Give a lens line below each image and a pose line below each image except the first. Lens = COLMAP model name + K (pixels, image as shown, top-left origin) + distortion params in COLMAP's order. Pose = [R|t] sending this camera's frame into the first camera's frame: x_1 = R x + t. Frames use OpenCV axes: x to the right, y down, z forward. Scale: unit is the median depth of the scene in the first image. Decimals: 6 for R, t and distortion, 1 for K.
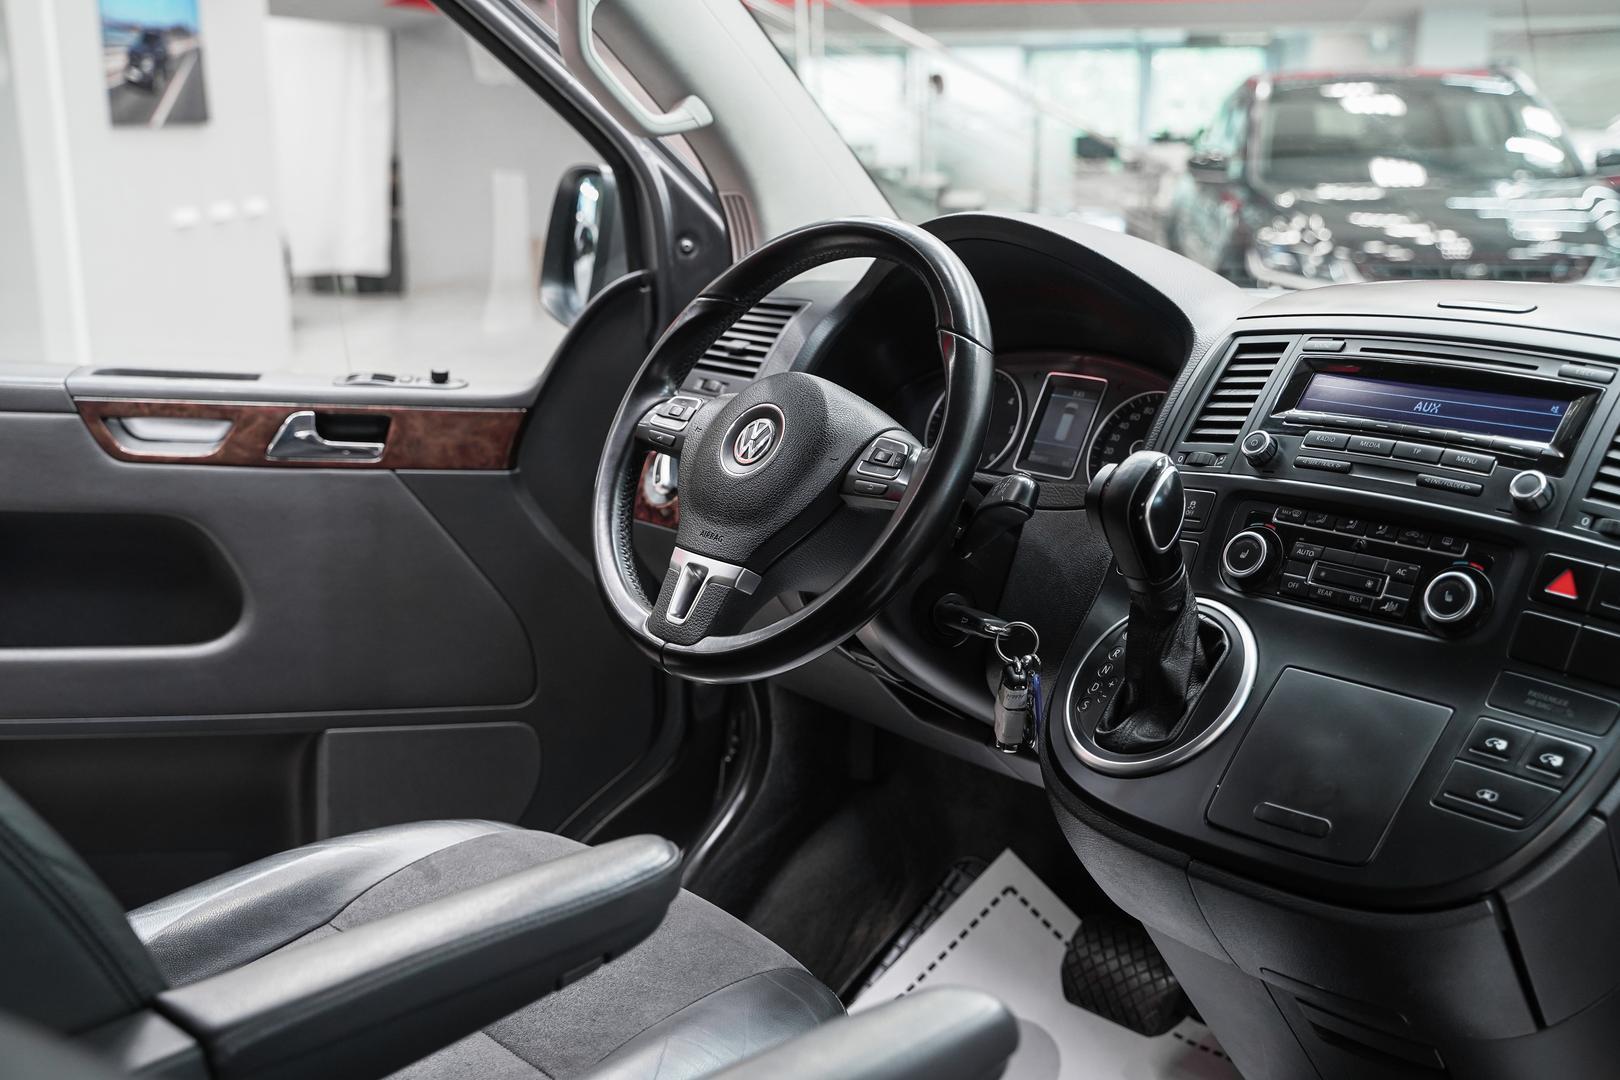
lens RADIAL K [[1925.2, 0, 809.8], [0, 1925.2, 541.0], [0, 0, 1]] dist [0.035137, 0.000000]
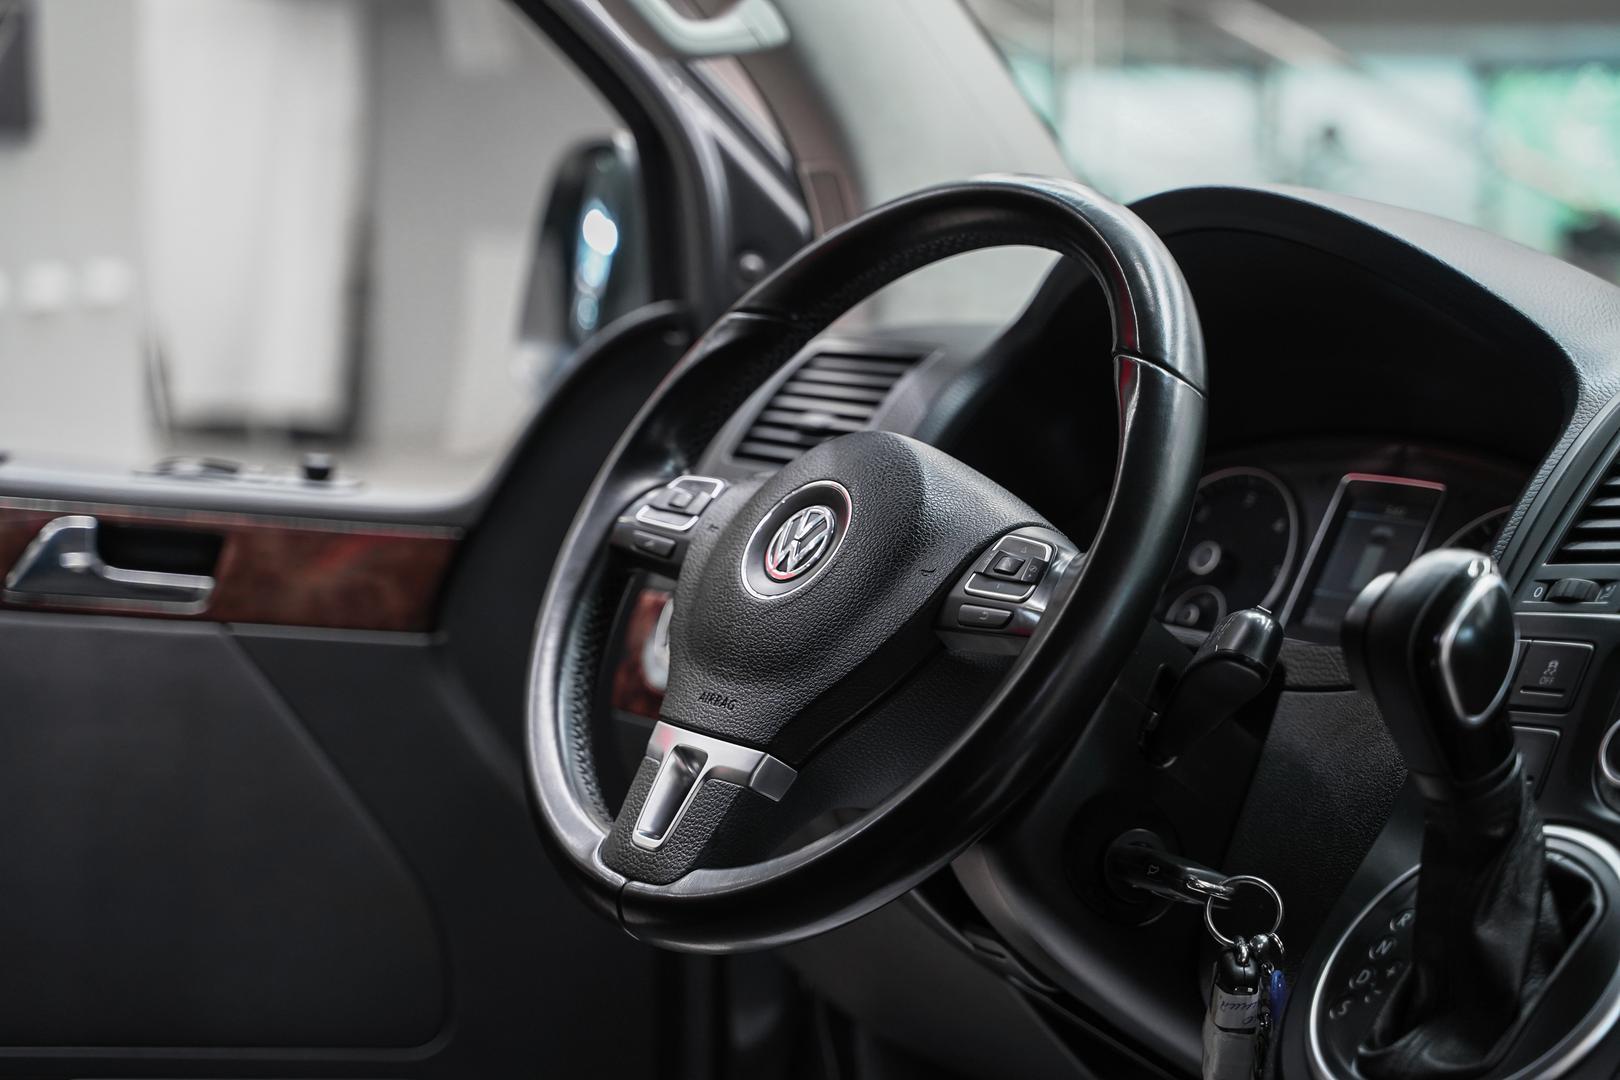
lens RADIAL K [[3441.7, 0, 827.7], [0, 3441.7, 535.8], [0, 0, 1]] dist [0.347159, 0.000000]
pose [[0.996078, 0.037552, -0.080109, 0.063324], [-0.046938, 0.991820, -0.118700, 0.069859], [0.074997, 0.121995, 0.989693, -0.032266]]
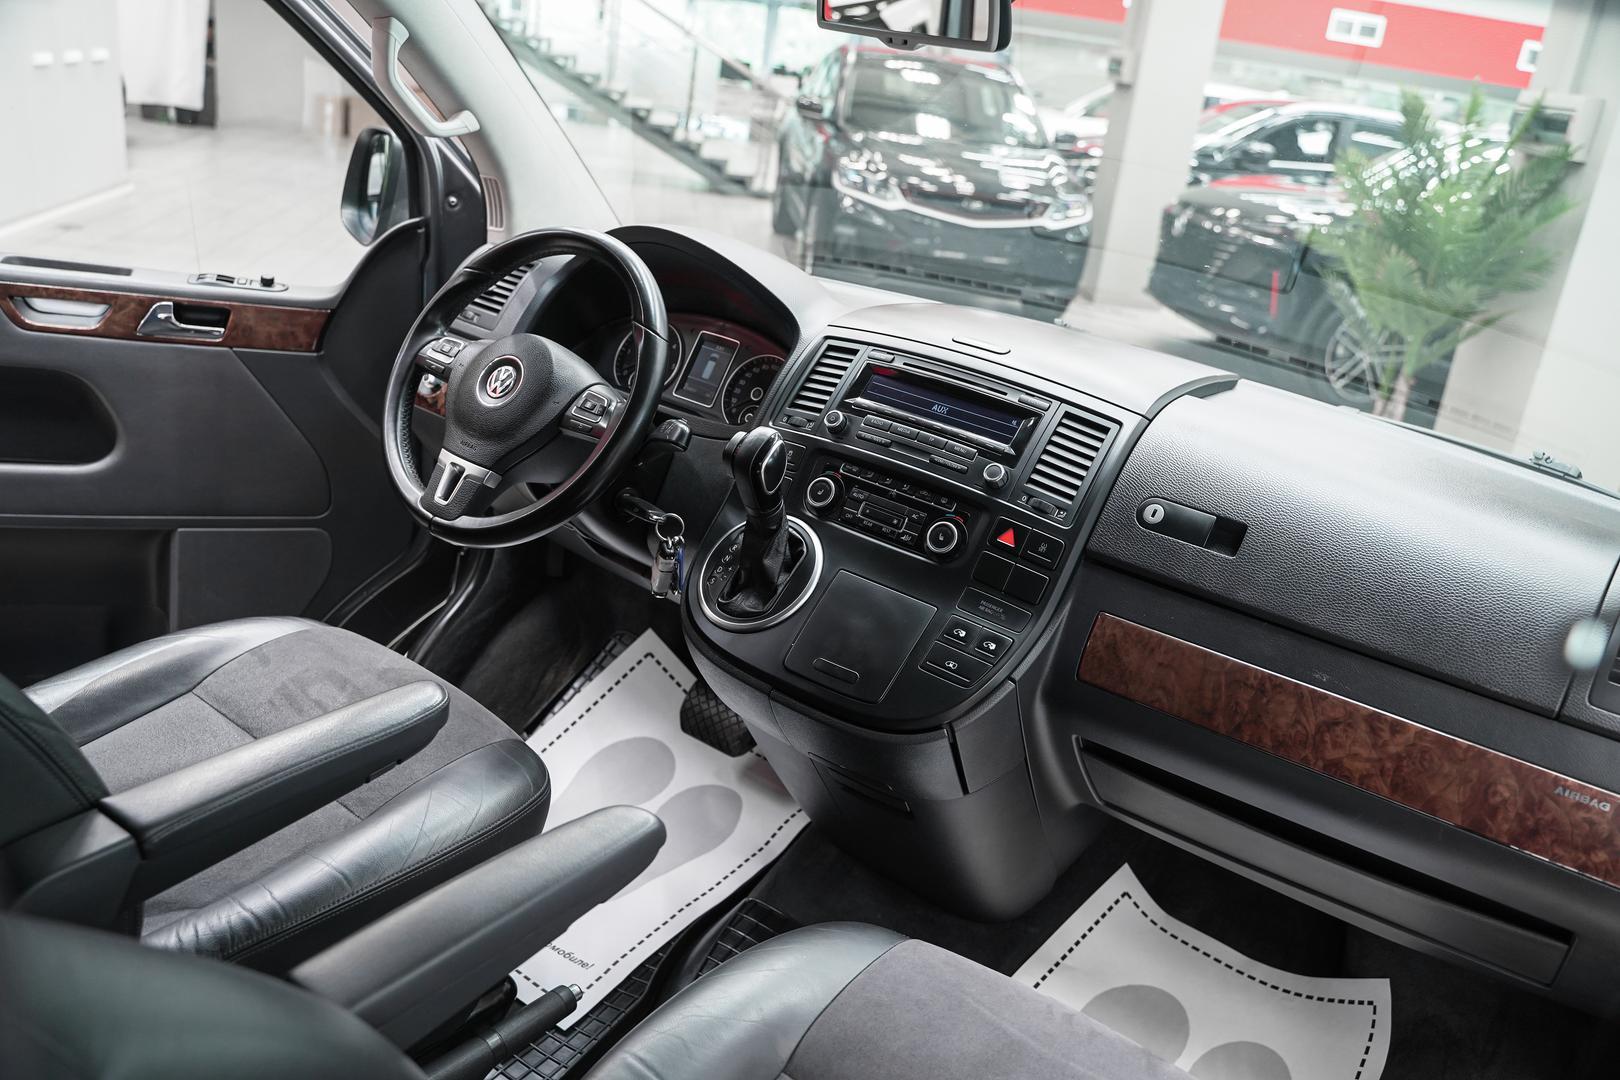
lens RADIAL K [[1339.8, 0, 814.2], [0, 1339.8, 537.4], [0, 0, 1]] dist [-0.092805, 0.051391]
pose [[0.971270, 0.048873, 0.232908, -0.027944], [-0.085278, 0.985168, 0.148901, -0.106589], [-0.222176, -0.164485, 0.961032, -0.044189]]
